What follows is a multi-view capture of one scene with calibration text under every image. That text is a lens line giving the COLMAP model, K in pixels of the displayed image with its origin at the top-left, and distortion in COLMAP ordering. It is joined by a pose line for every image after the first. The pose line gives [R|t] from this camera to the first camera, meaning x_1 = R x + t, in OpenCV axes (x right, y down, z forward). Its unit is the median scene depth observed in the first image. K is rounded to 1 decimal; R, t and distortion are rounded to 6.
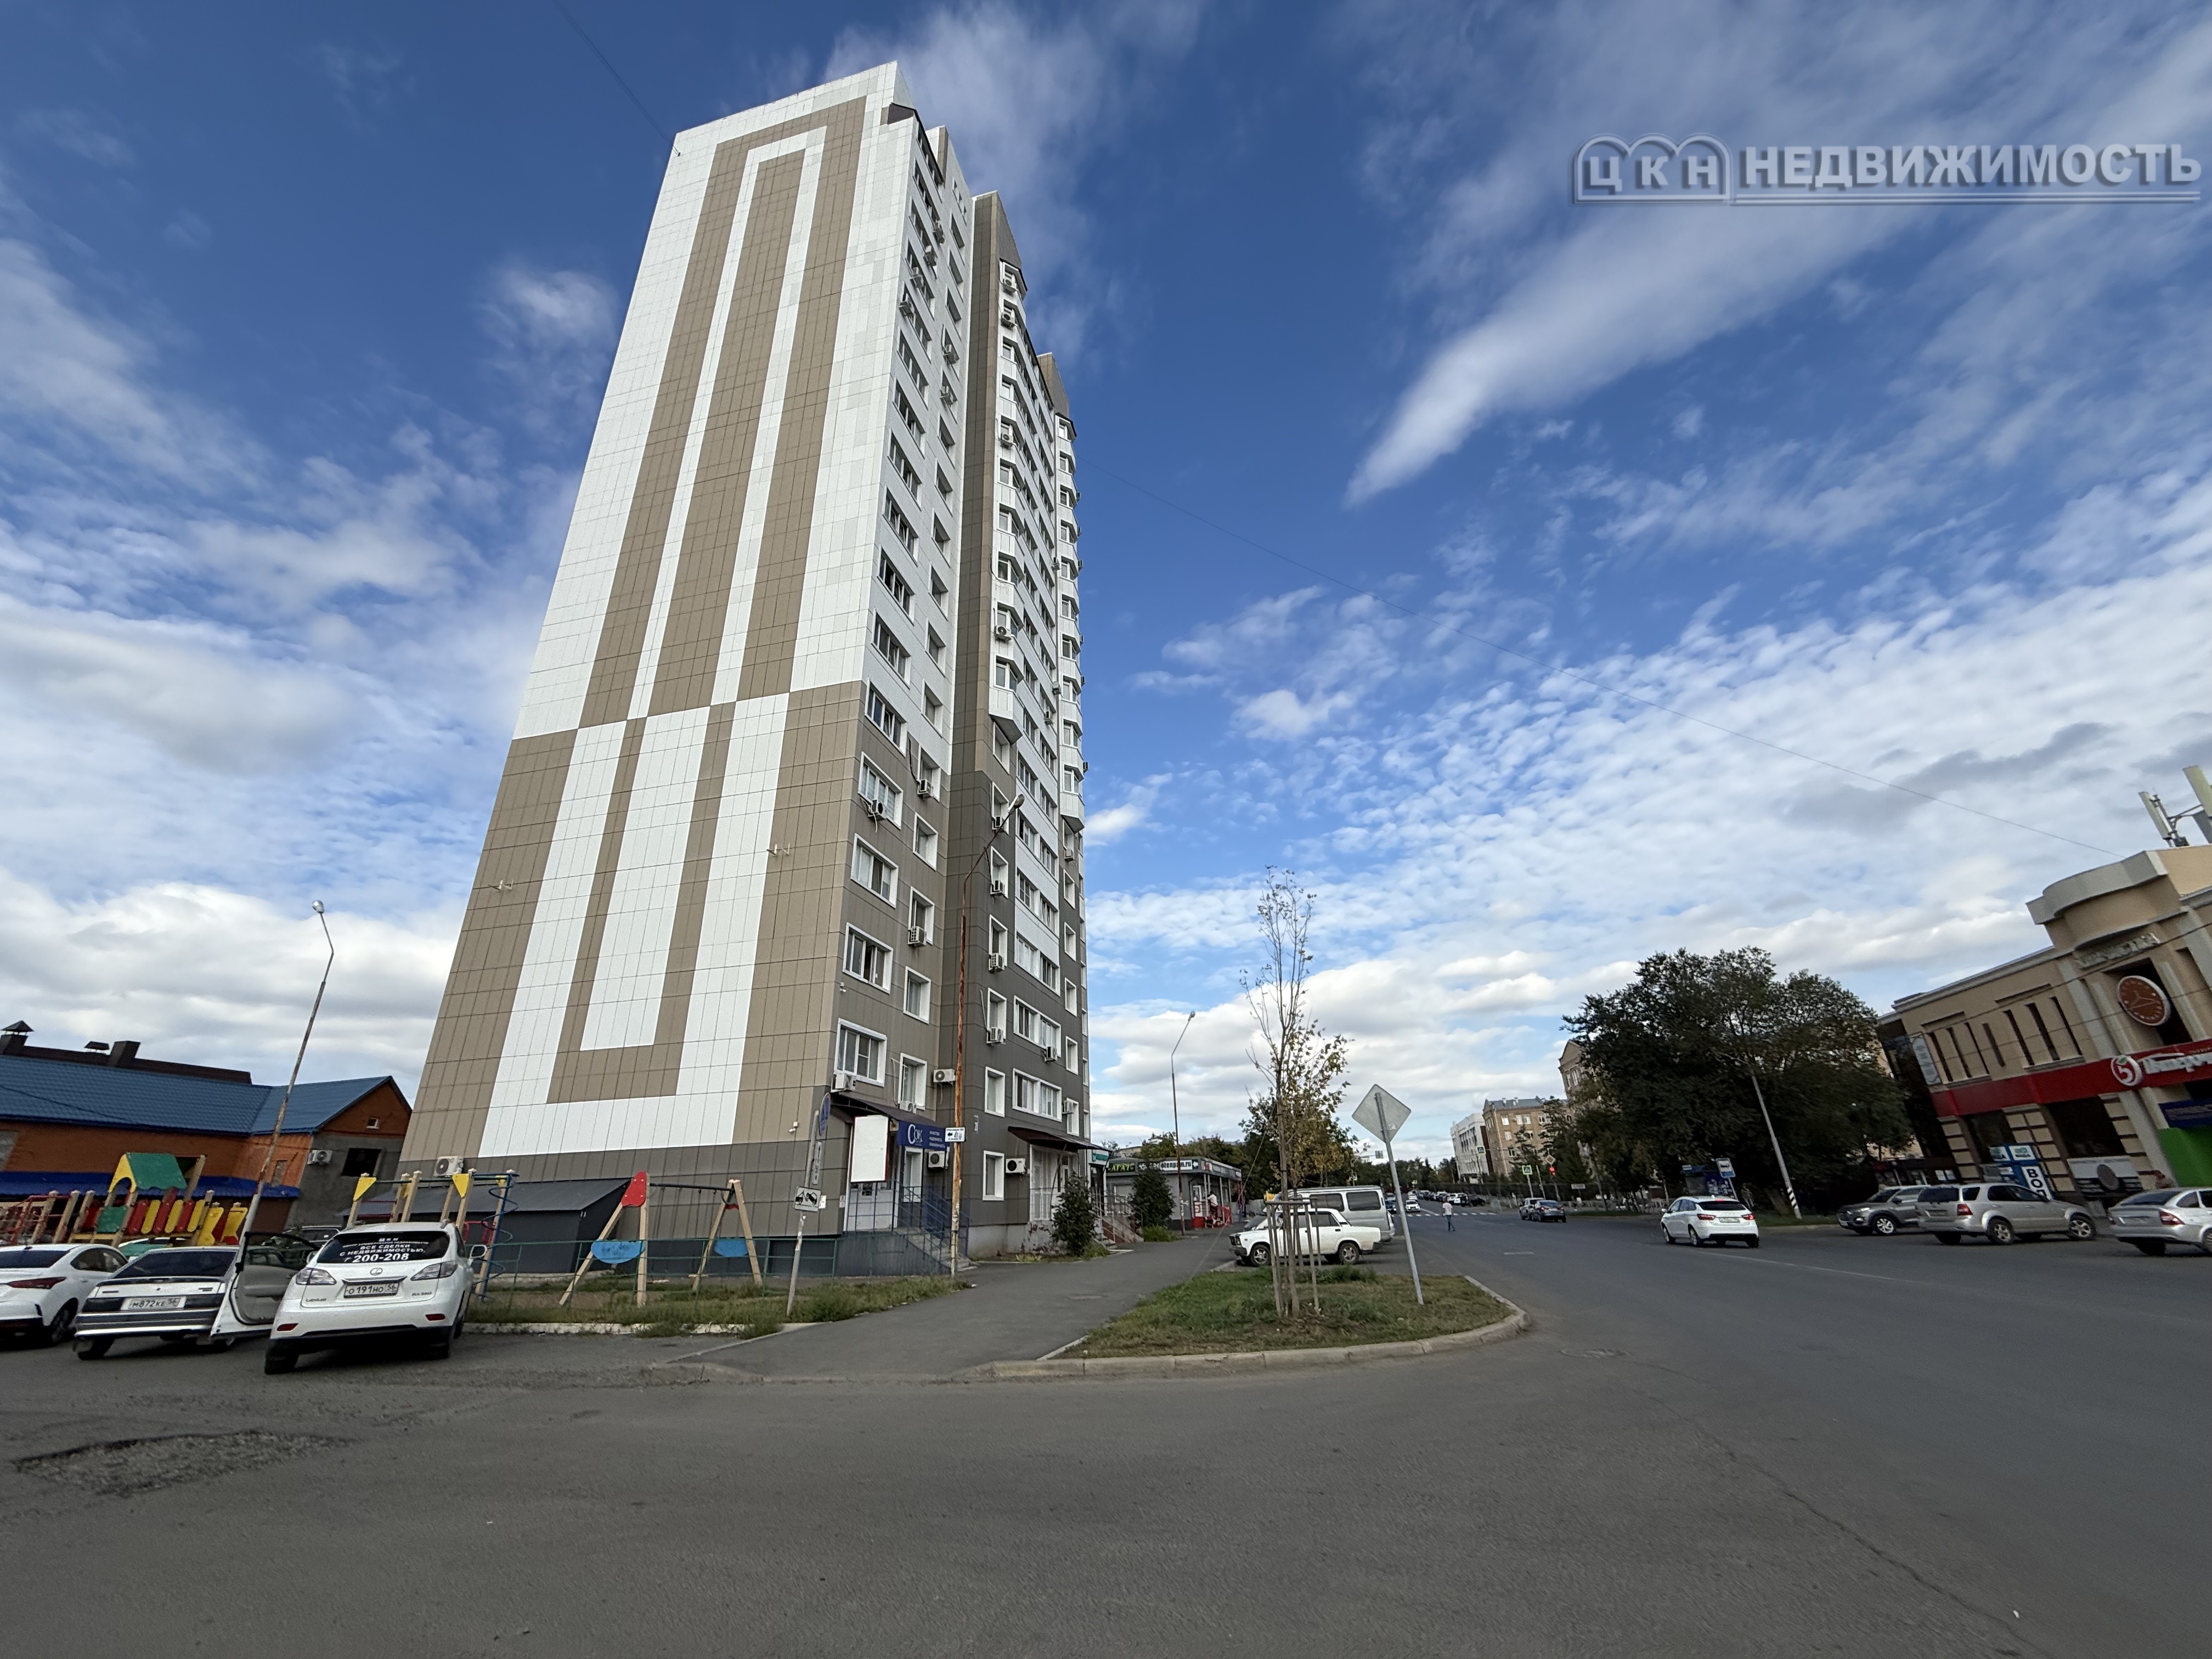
lens RADIAL K [[880.7, 0, 1095.8], [0, 880.7, 828.7], [0, 0, 1]] dist [0.001852, 0.000015]
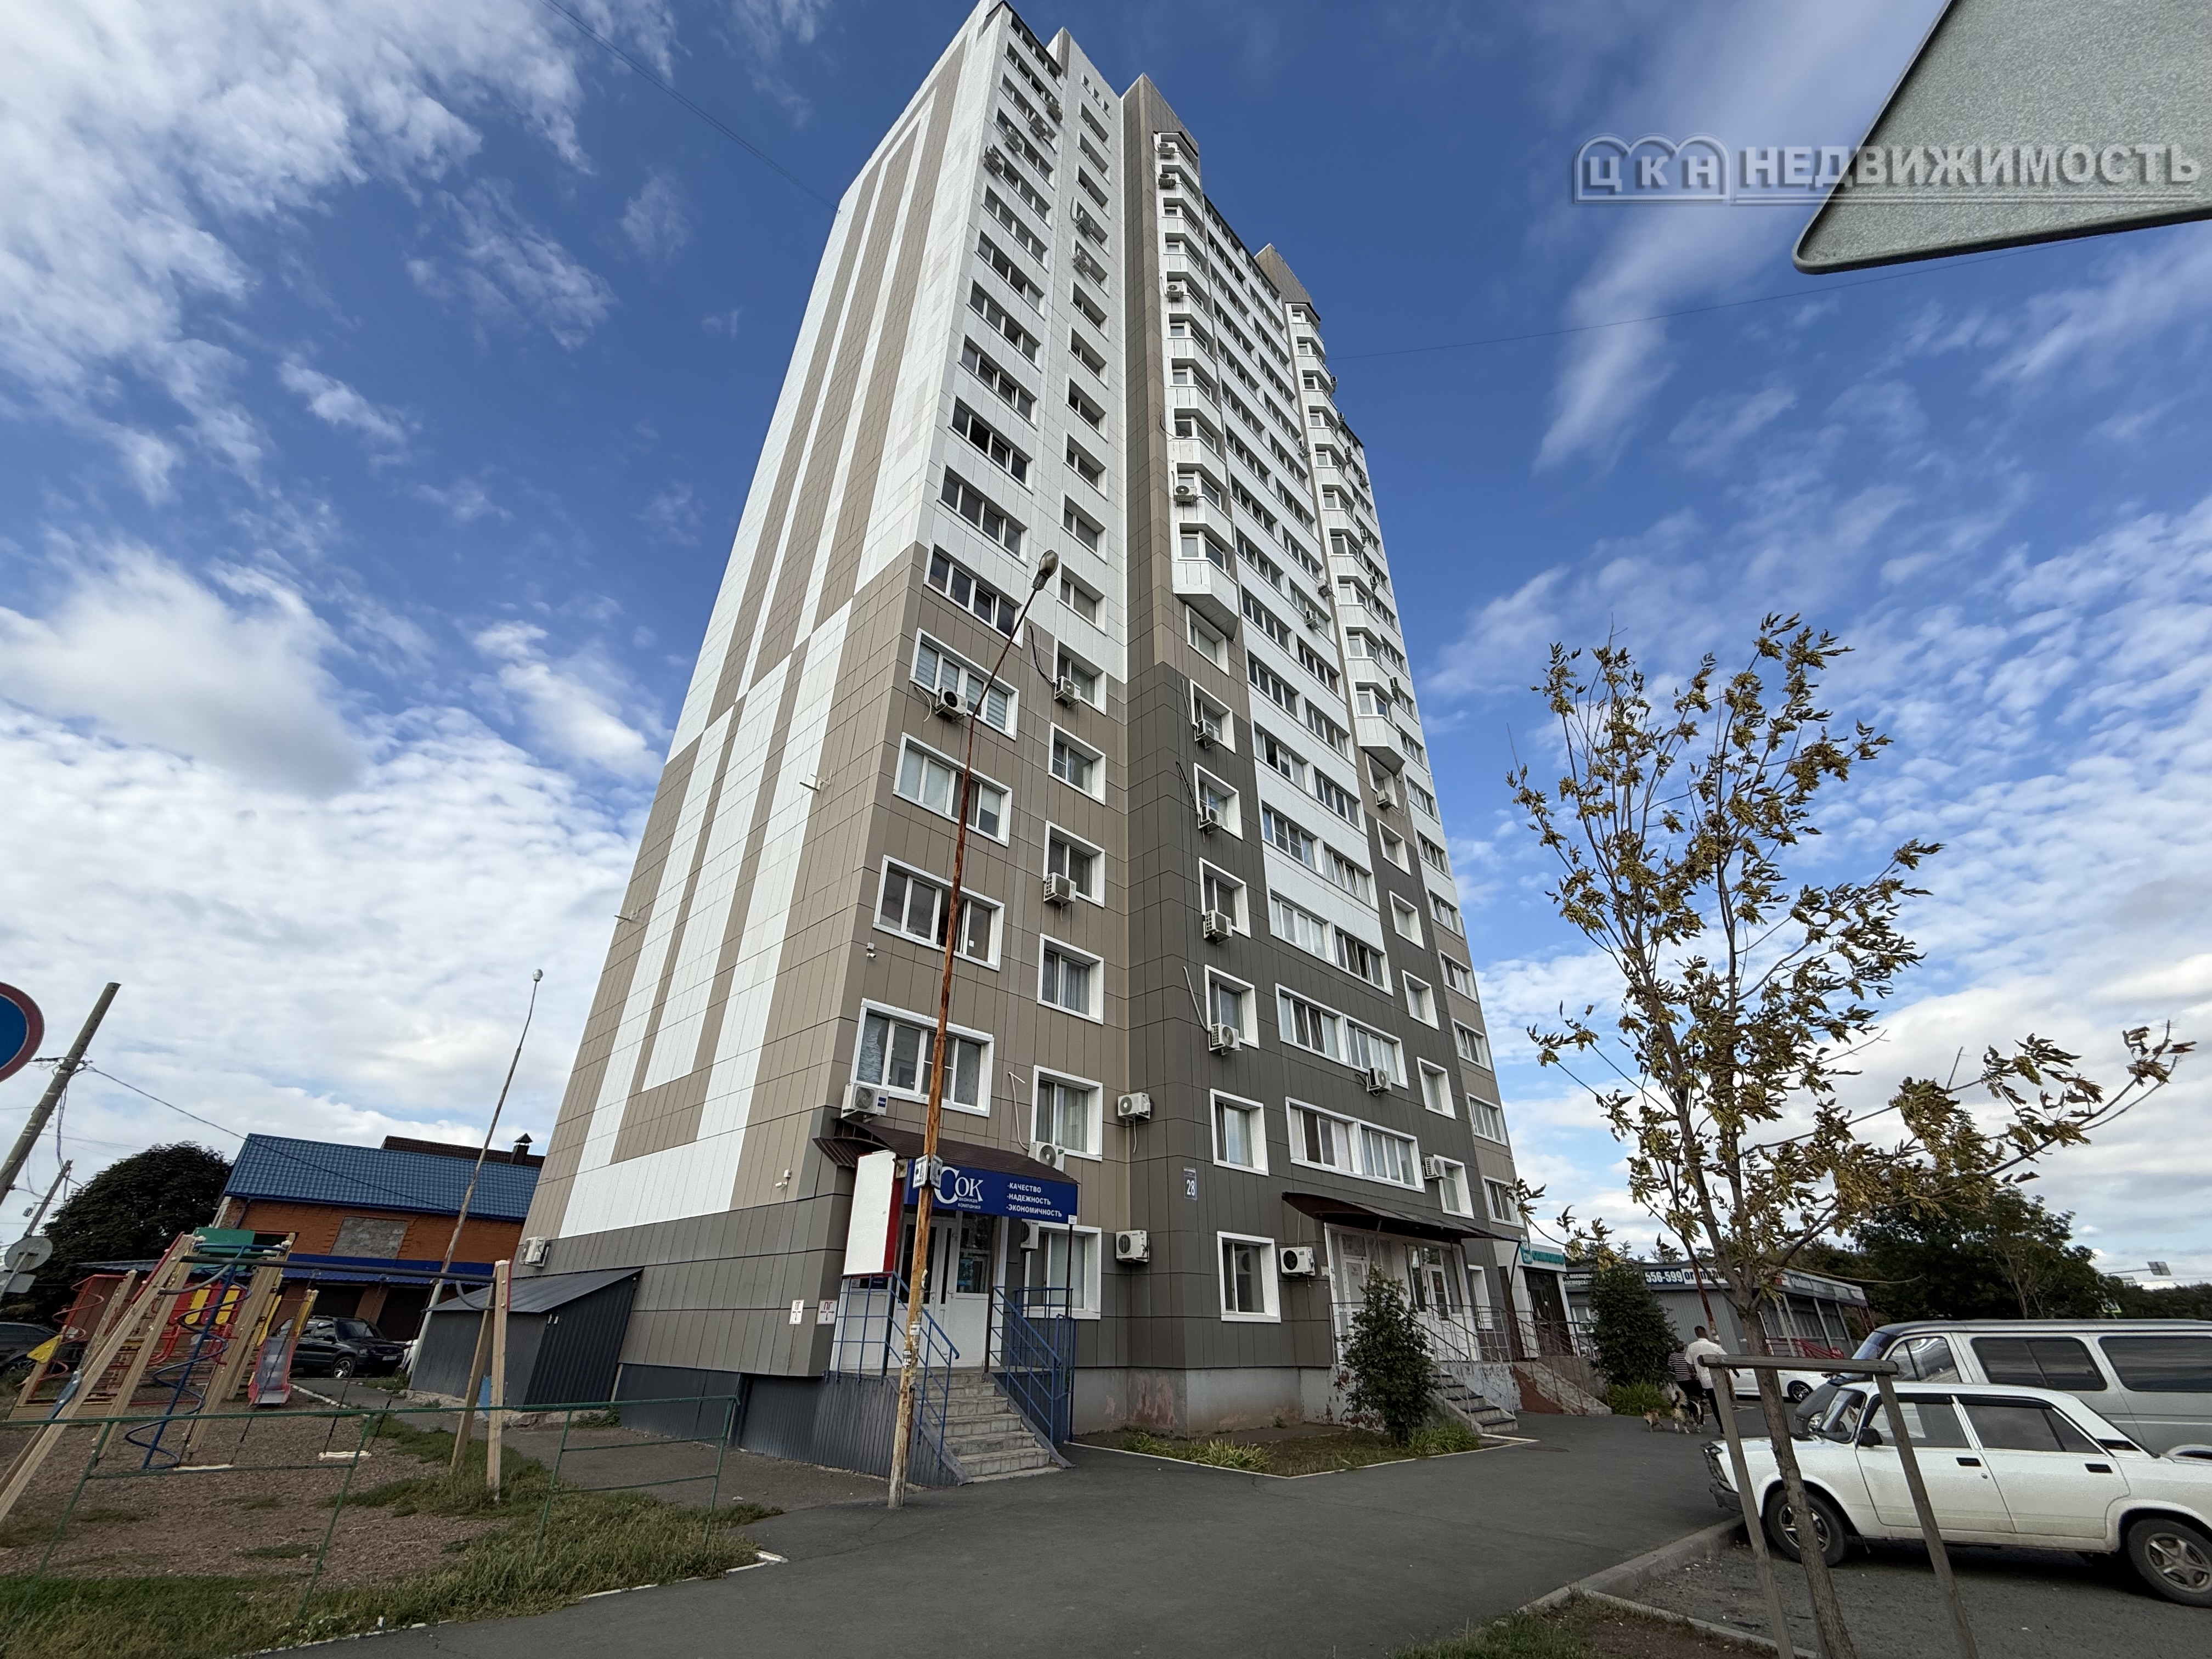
lens RADIAL K [[880.7, 0, 1095.8], [0, 880.7, 828.7], [0, 0, 1]] dist [0.001852, 0.000015]
pose [[0.865076, -0.216415, -0.452557, 0.104040], [0.166222, 0.974851, -0.148441, 0.148191], [0.473301, 0.053188, 0.879294, 0.359797]]
